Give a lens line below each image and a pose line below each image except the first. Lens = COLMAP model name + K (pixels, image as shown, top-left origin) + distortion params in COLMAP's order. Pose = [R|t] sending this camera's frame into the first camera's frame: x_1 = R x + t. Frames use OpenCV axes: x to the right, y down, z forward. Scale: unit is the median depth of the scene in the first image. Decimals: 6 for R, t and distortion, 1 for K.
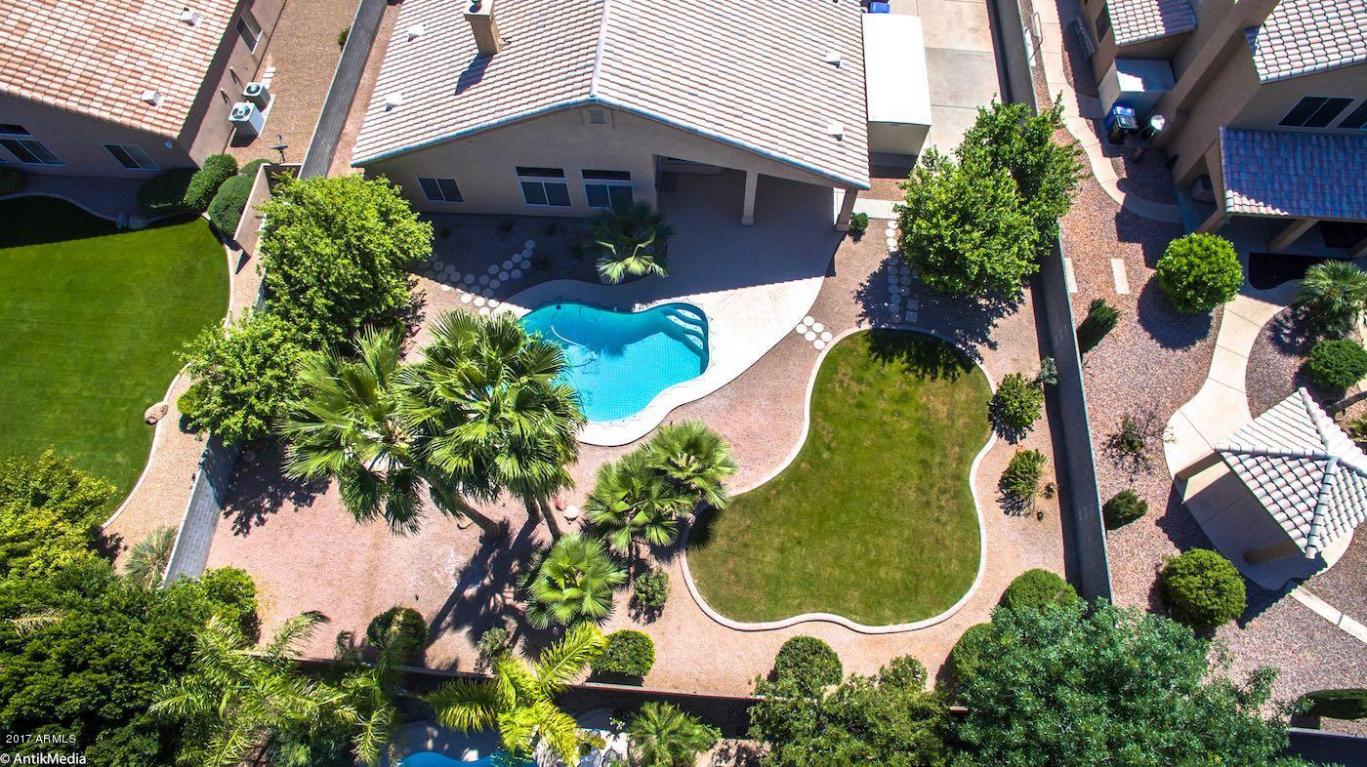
lens RADIAL K [[803.1, 0, 693.8], [0, 803.1, 381.5], [0, 0, 1]] dist [-0.125288, 0.088850]
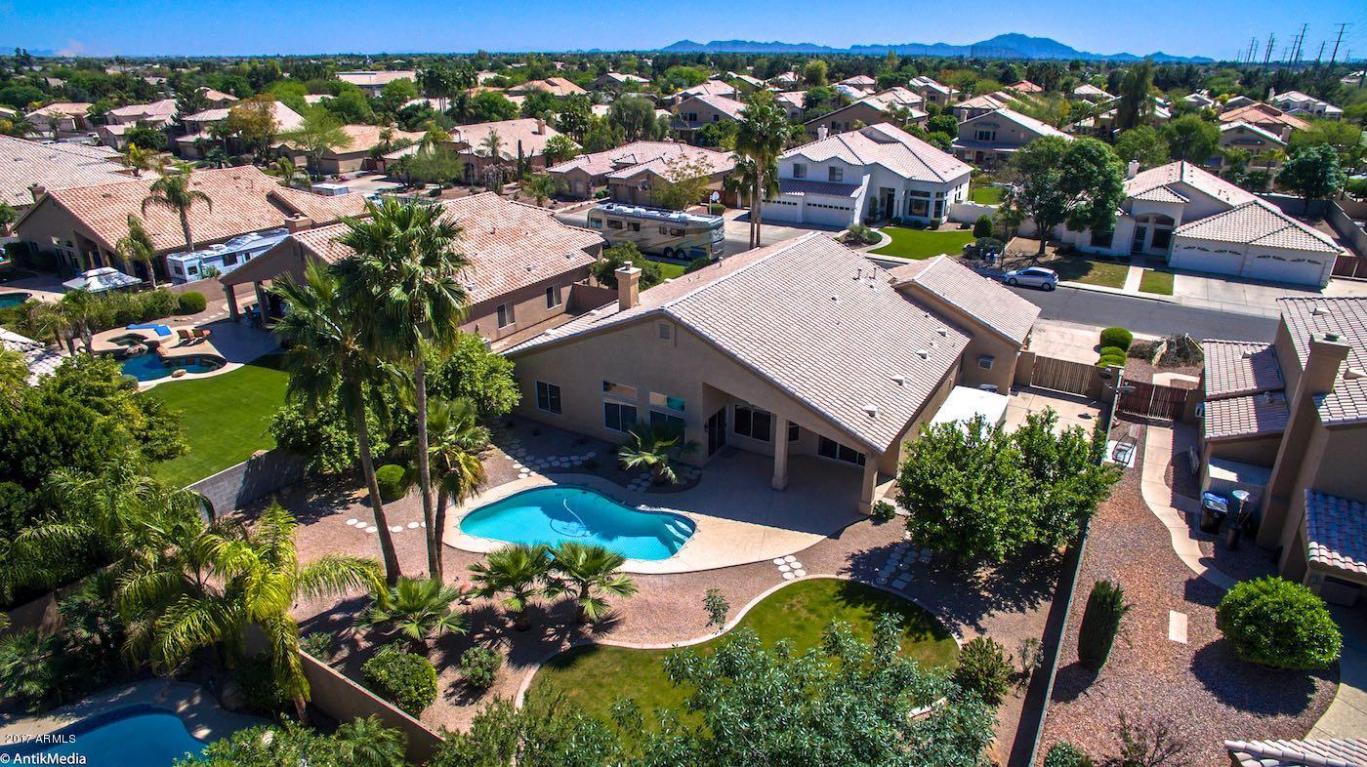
lens RADIAL K [[803.1, 0, 693.8], [0, 803.1, 381.5], [0, 0, 1]] dist [-0.125288, 0.088850]
pose [[0.890963, 0.178627, -0.417466, 0.411716], [-0.415264, 0.692449, -0.589975, 0.397337], [0.183689, 0.699004, 0.691124, 0.179167]]
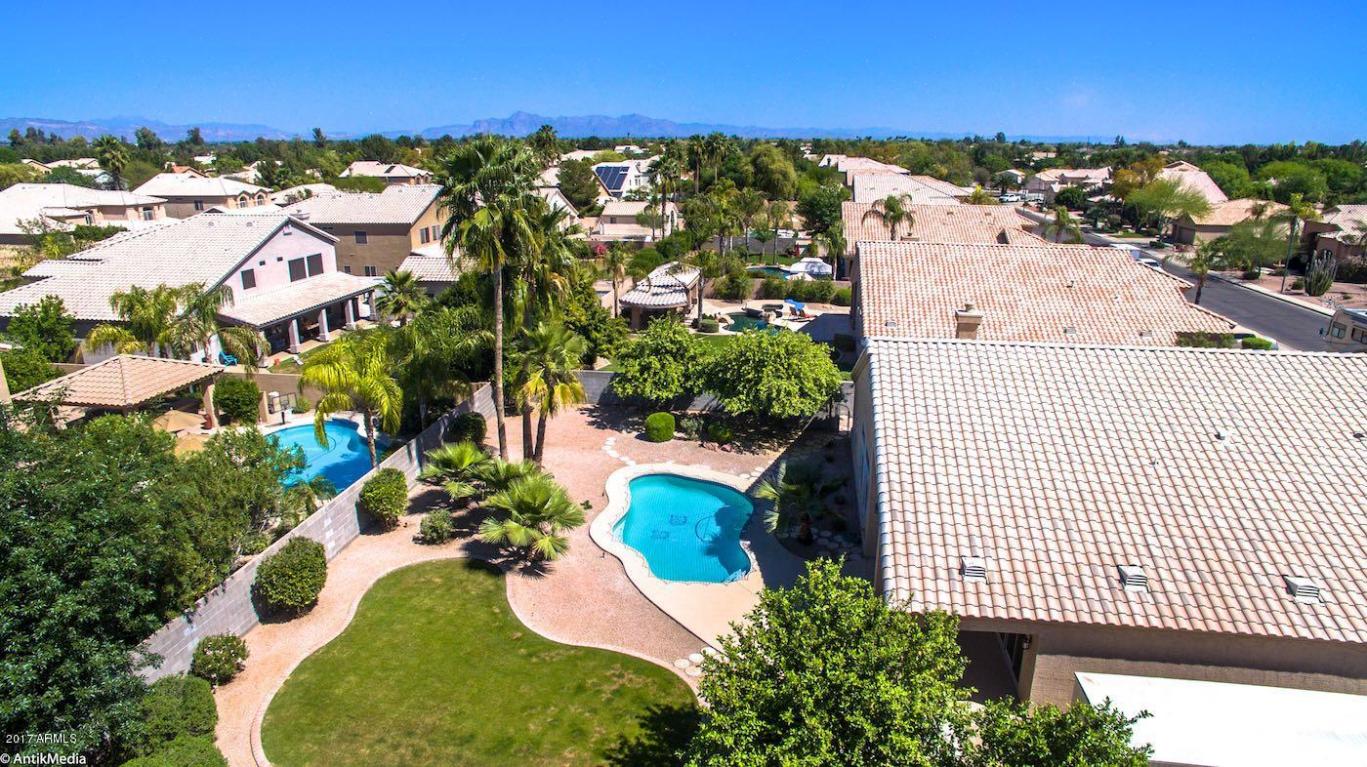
lens RADIAL K [[803.1, 0, 693.8], [0, 803.1, 381.5], [0, 0, 1]] dist [-0.125288, 0.088850]
pose [[-0.080385, 0.289864, -0.953686, 0.769970], [-0.907158, 0.375197, 0.190501, -0.289702], [0.413040, 0.880458, 0.232792, 0.626110]]
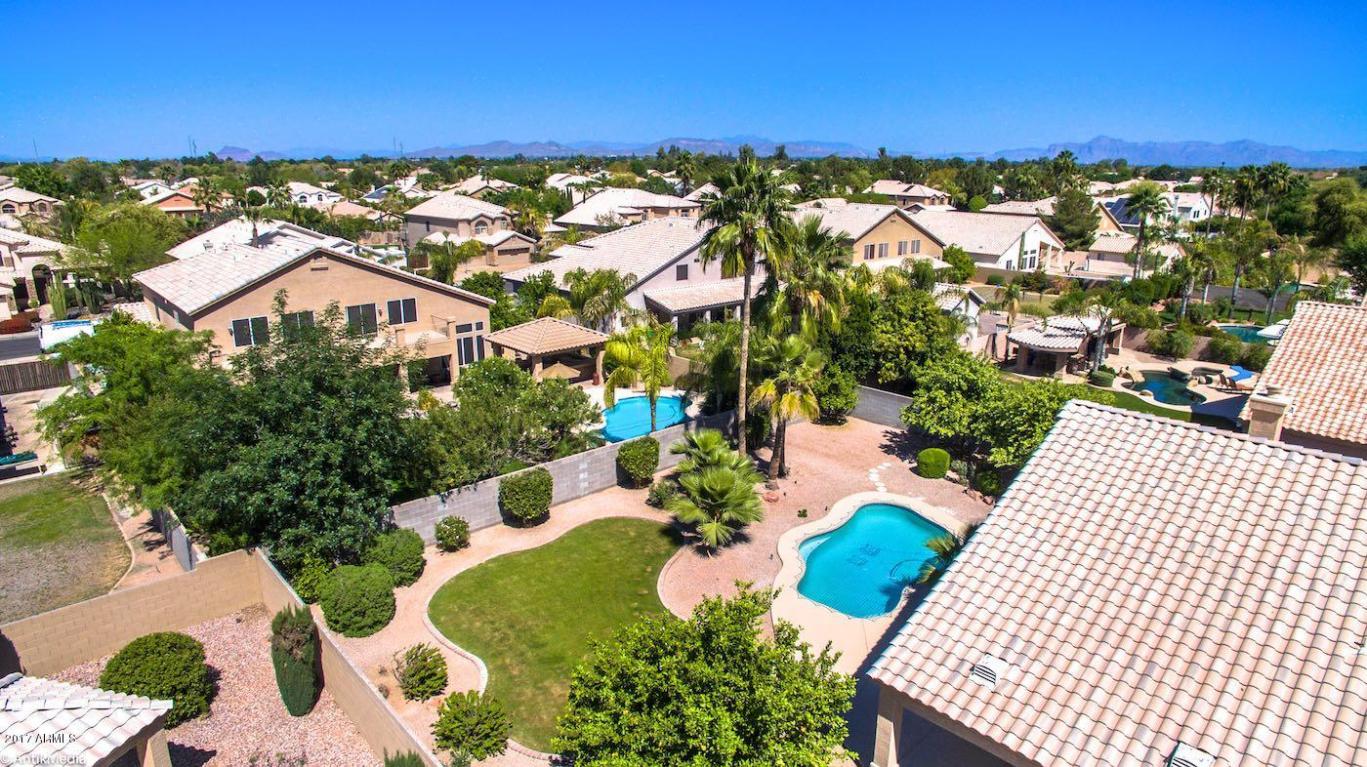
lens RADIAL K [[803.1, 0, 693.8], [0, 803.1, 381.5], [0, 0, 1]] dist [-0.125288, 0.088850]
pose [[-0.683735, 0.192394, -0.703911, 0.667713], [-0.665784, 0.230412, 0.709677, -0.613544], [0.298727, 0.953884, -0.029448, 0.767415]]
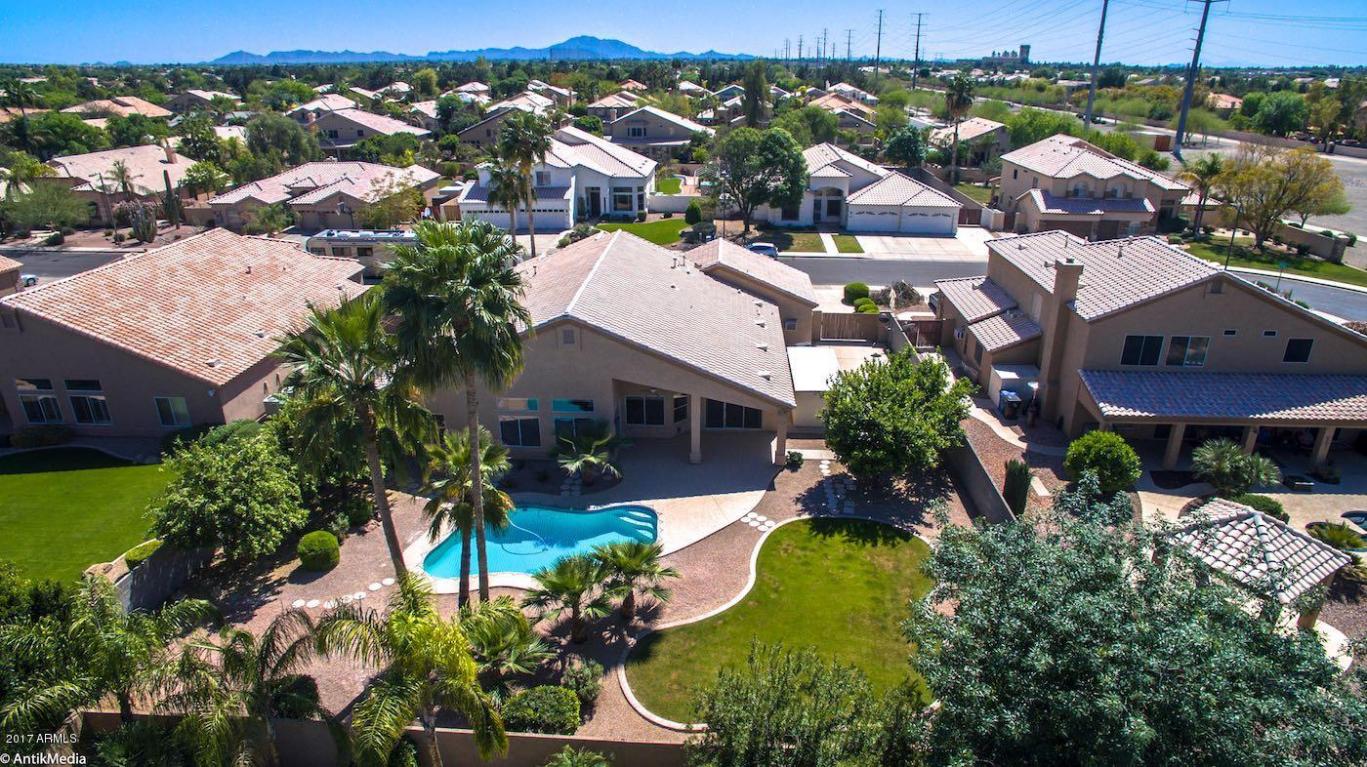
lens RADIAL K [[803.1, 0, 693.8], [0, 803.1, 381.5], [0, 0, 1]] dist [-0.125288, 0.088850]
pose [[0.999843, -0.004258, 0.017183, 0.049758], [0.014888, 0.727379, -0.686075, 0.538120], [-0.009578, 0.686223, 0.727328, 0.109092]]
